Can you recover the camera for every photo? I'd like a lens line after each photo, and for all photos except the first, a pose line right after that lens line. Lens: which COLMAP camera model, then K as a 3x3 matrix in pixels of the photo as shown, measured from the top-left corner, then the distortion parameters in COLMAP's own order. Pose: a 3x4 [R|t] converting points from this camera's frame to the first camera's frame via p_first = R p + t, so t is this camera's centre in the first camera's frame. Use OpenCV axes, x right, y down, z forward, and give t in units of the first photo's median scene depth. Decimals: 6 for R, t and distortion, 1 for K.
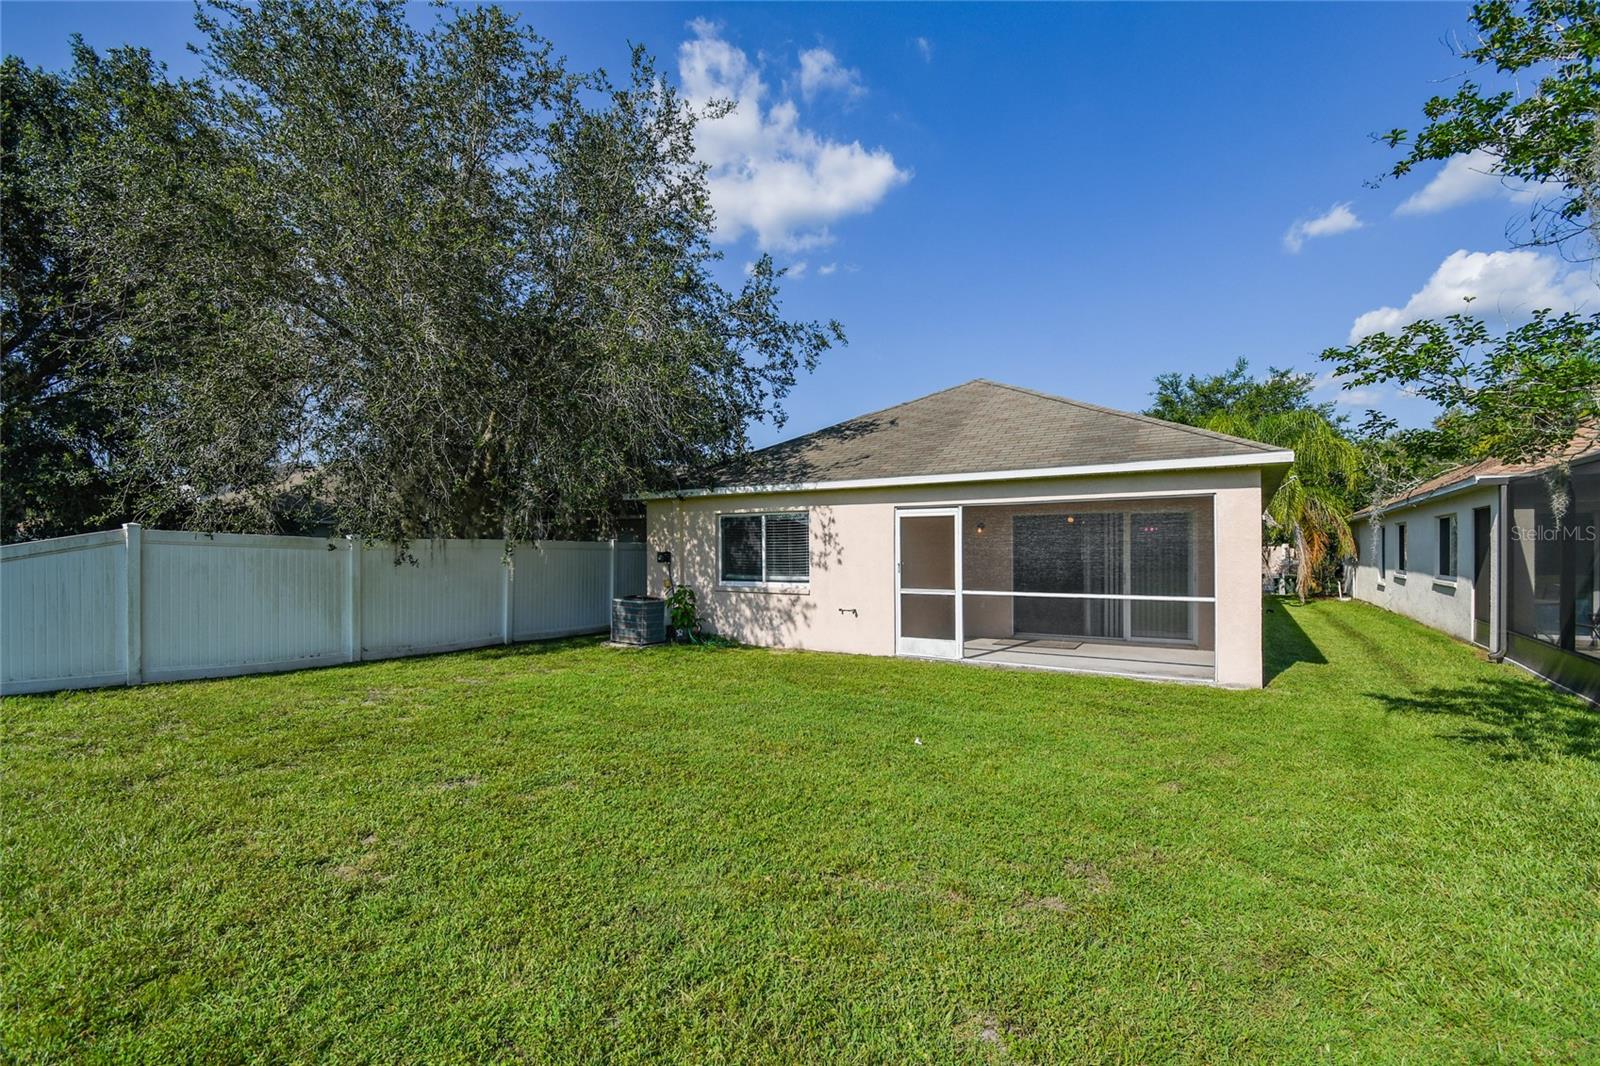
lens RADIAL K [[722.7, 0, 802.0], [0, 722.7, 553.5], [0, 0, 1]] dist [0.021396, -0.025415]
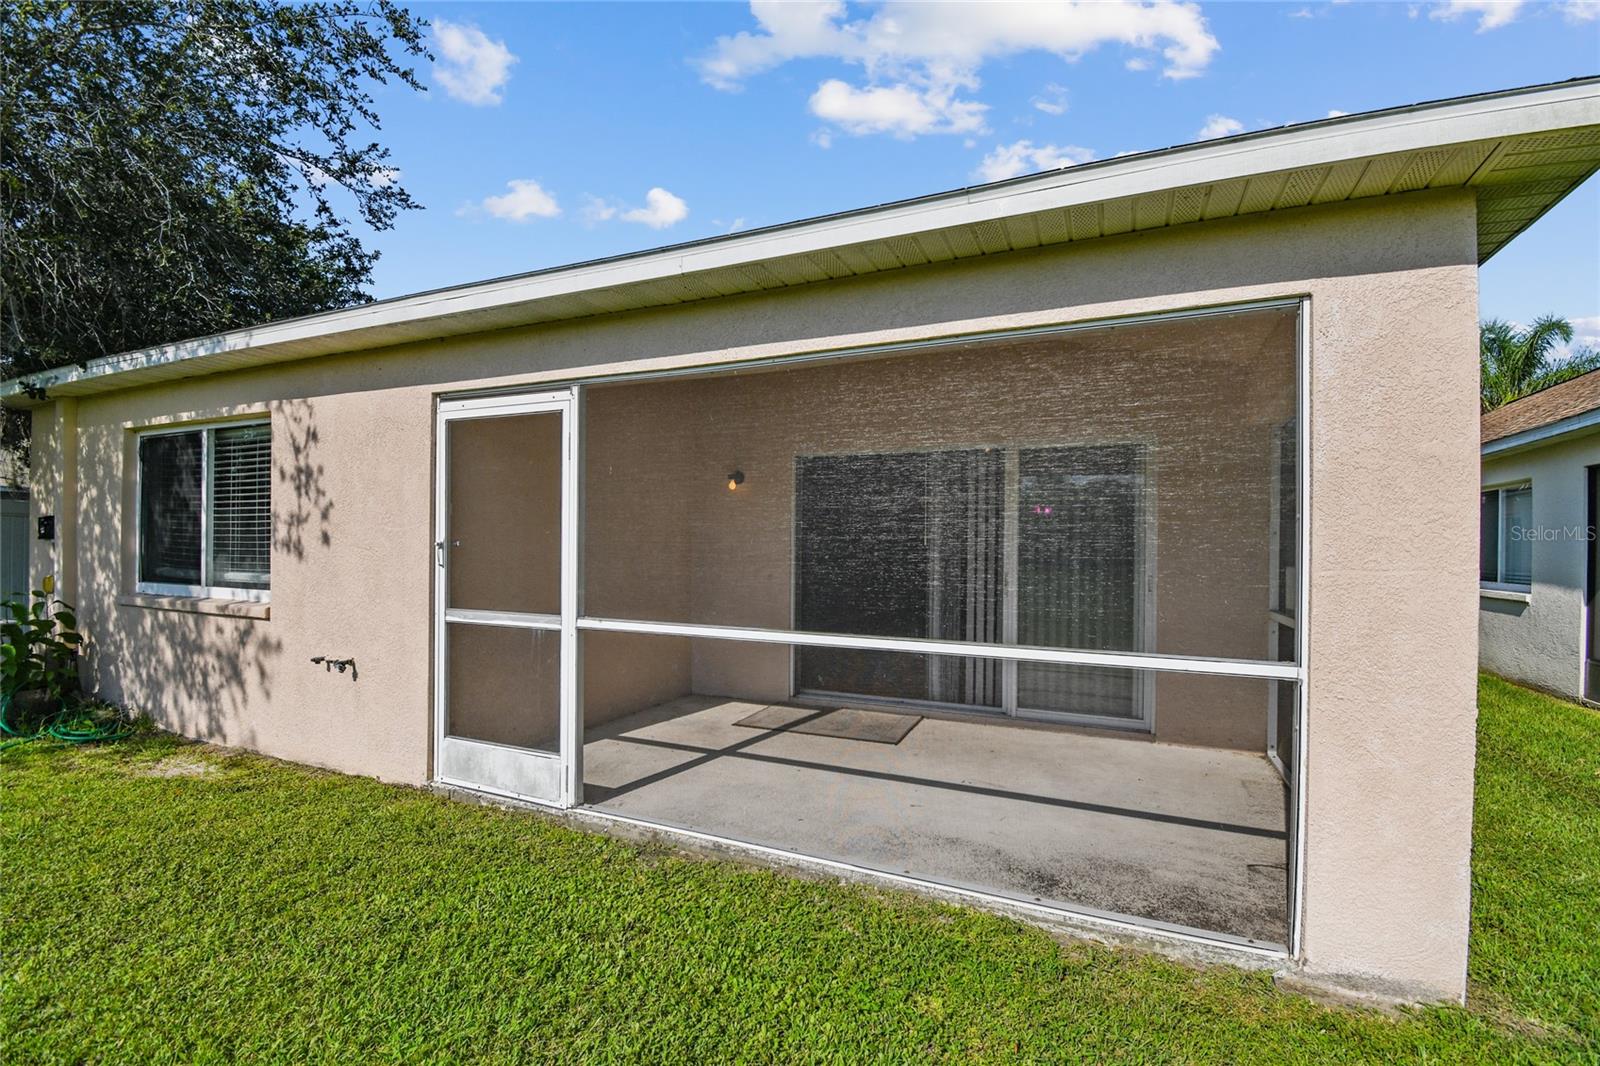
lens RADIAL K [[722.7, 0, 802.0], [0, 722.7, 553.5], [0, 0, 1]] dist [0.021396, -0.025415]
pose [[0.991143, 0.014027, 0.132058, 0.250320], [-0.015158, 0.999856, 0.007564, 0.012668], [-0.131933, -0.009499, 0.991213, 0.550630]]
